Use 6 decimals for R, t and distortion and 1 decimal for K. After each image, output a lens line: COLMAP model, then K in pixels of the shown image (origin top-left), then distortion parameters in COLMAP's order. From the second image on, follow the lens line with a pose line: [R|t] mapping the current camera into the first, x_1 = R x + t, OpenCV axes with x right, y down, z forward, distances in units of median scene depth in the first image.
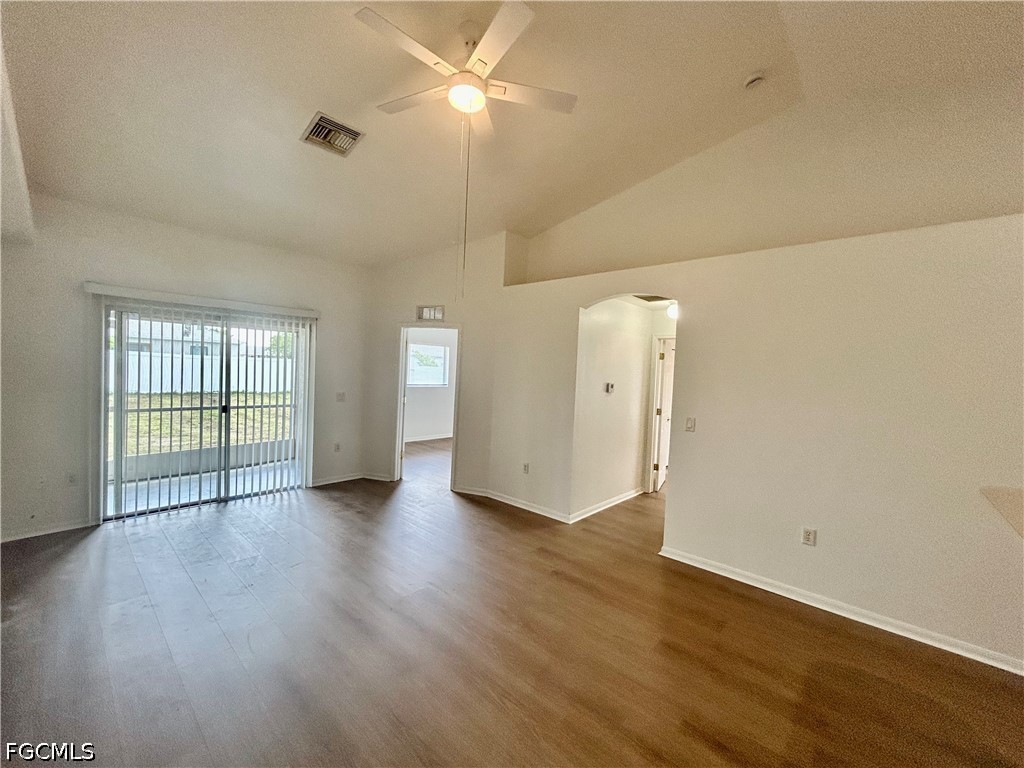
lens RADIAL K [[415.4, 0, 514.0], [0, 415.4, 382.5], [0, 0, 1]] dist [0.004241, 0.002021]
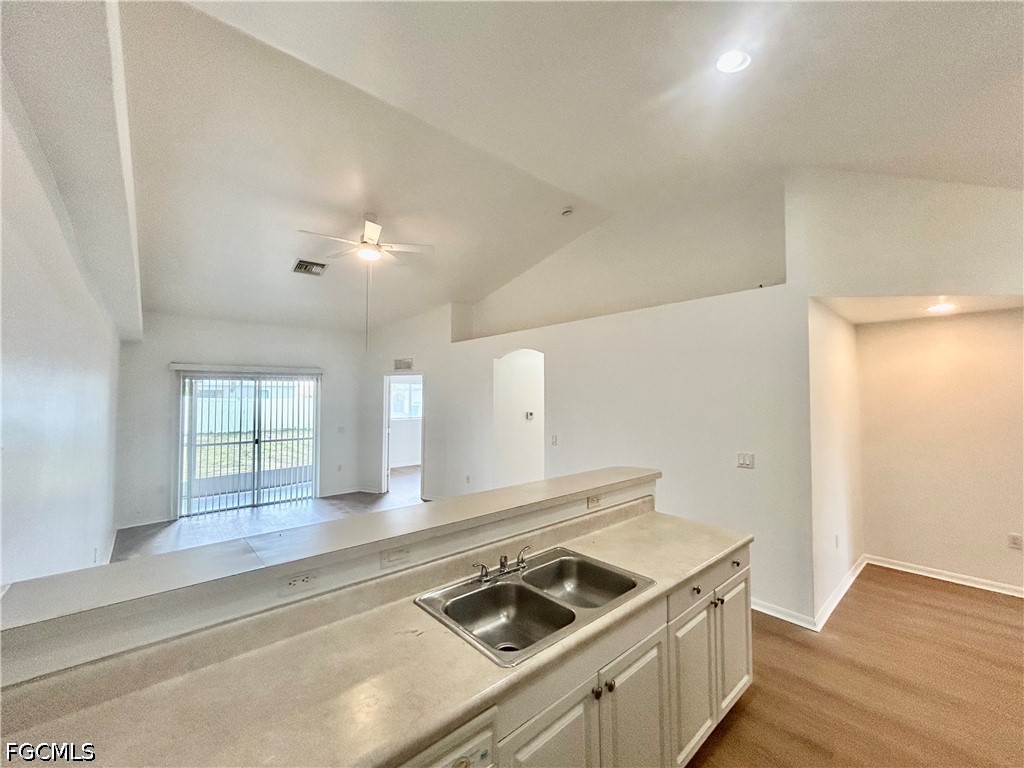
lens RADIAL K [[415.4, 0, 511.2], [0, 415.4, 383.9], [0, 0, 1]] dist [0.004241, 0.002021]
pose [[0.992812, -0.050756, -0.108386, 0.316555], [0.043578, 0.996760, -0.067601, 0.000033], [0.111466, 0.062392, 0.991808, -0.312010]]
